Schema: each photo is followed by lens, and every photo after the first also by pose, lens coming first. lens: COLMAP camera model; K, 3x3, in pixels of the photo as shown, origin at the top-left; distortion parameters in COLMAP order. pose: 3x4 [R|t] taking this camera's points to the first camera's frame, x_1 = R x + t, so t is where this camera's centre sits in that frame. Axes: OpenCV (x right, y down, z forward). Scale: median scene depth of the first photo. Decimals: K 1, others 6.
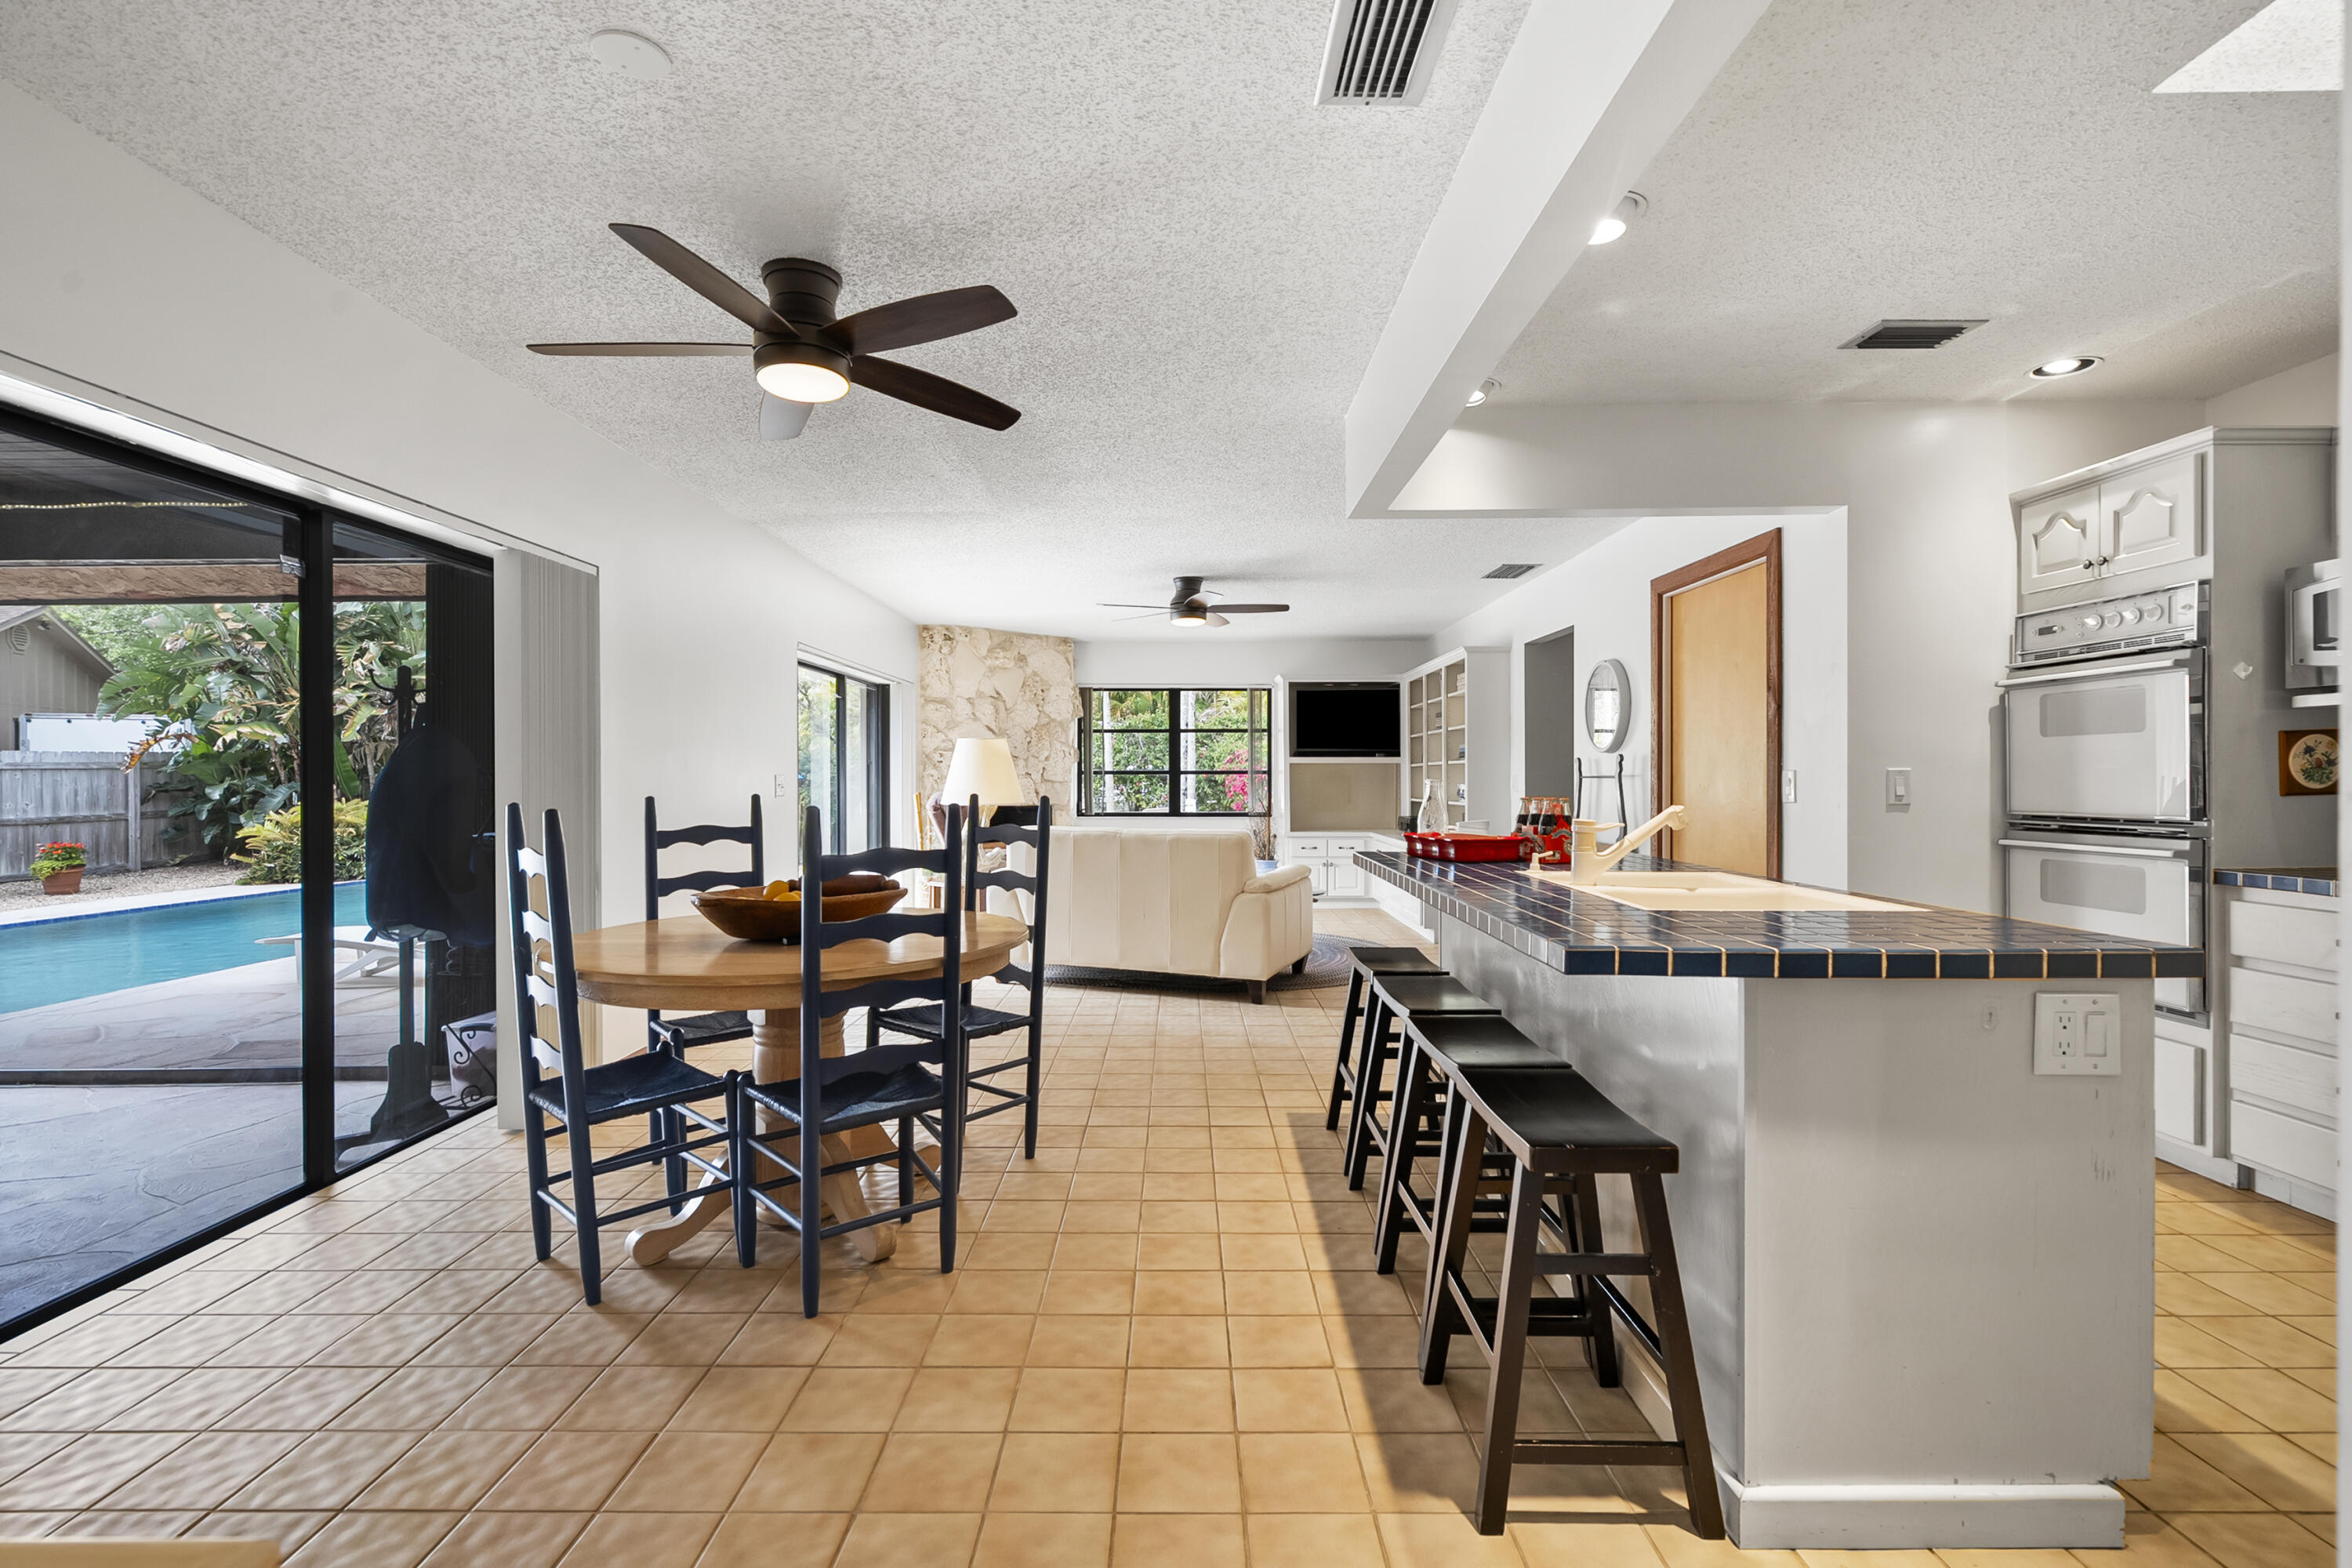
lens RADIAL K [[1063.3, 0, 1171.2], [0, 1063.3, 779.0], [0, 0, 1]] dist [-0.005264, 0.001365]
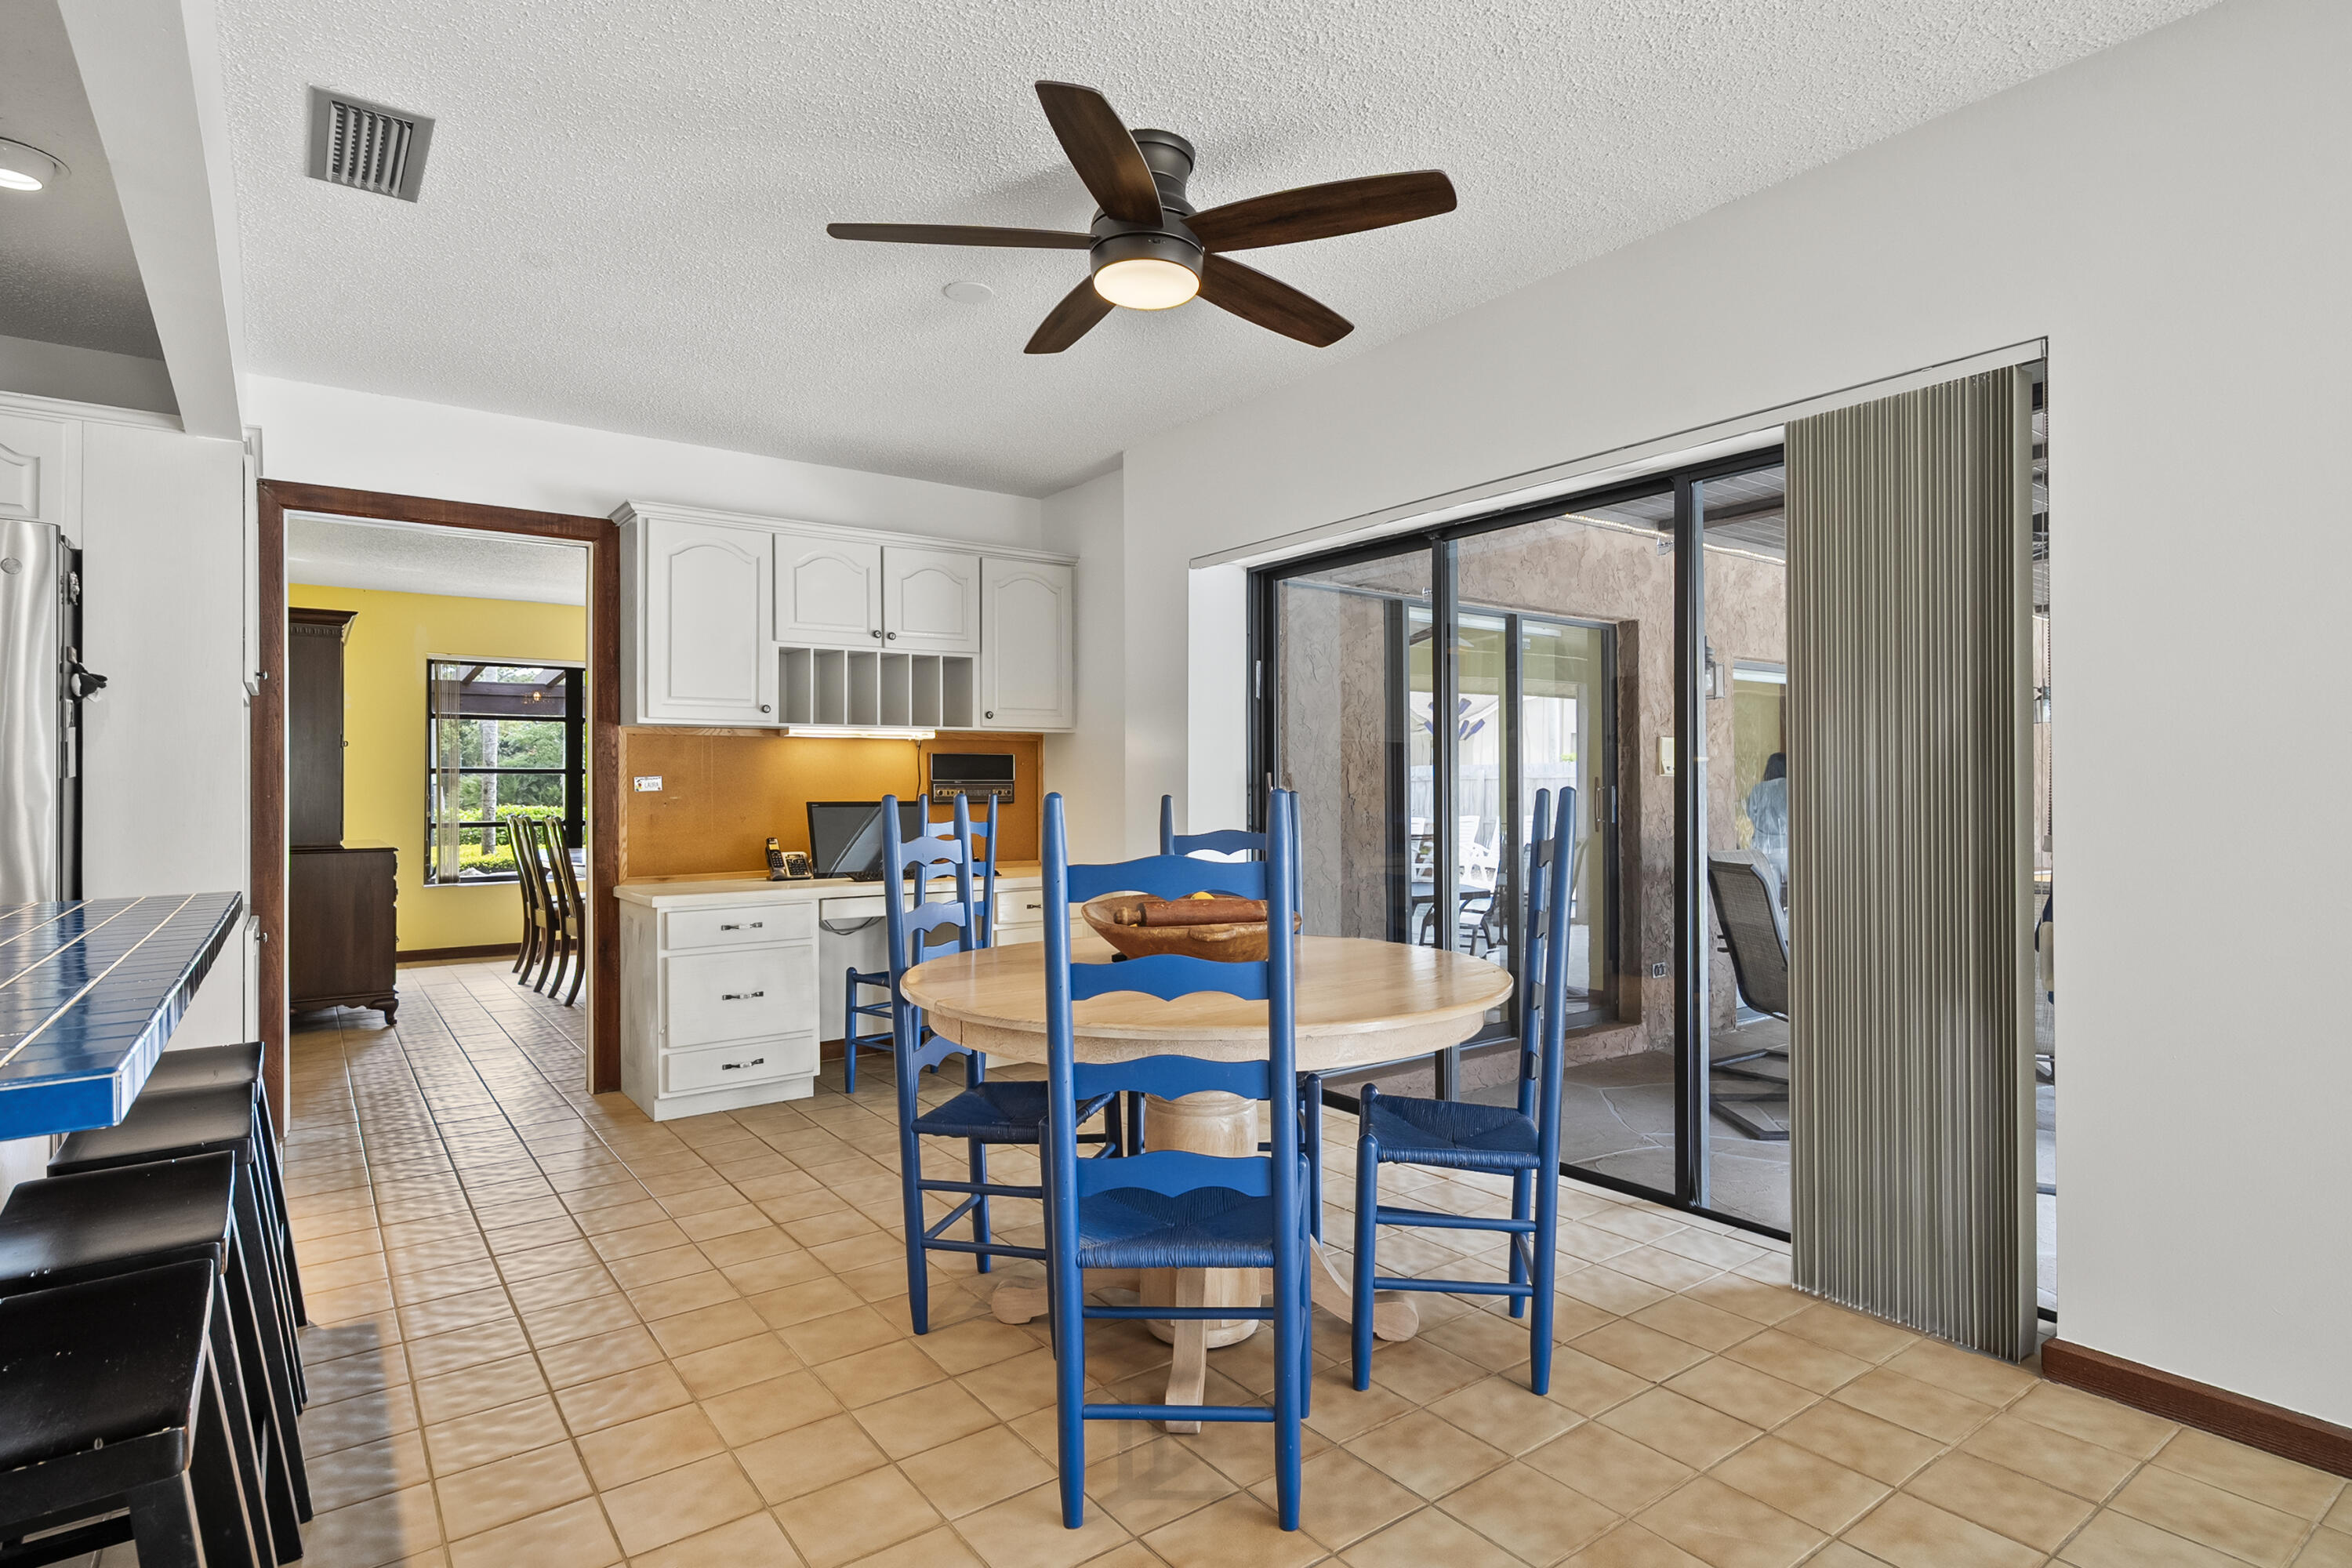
lens RADIAL K [[1227.9, 0, 1174.2], [0, 1227.9, 785.5], [0, 0, 1]] dist [-0.000139, 0.003116]
pose [[-0.803949, 0.005334, -0.594675, 0.169568], [0.005922, 0.999982, 0.000964, 0.011030], [0.594669, -0.002746, -0.803966, 1.474705]]
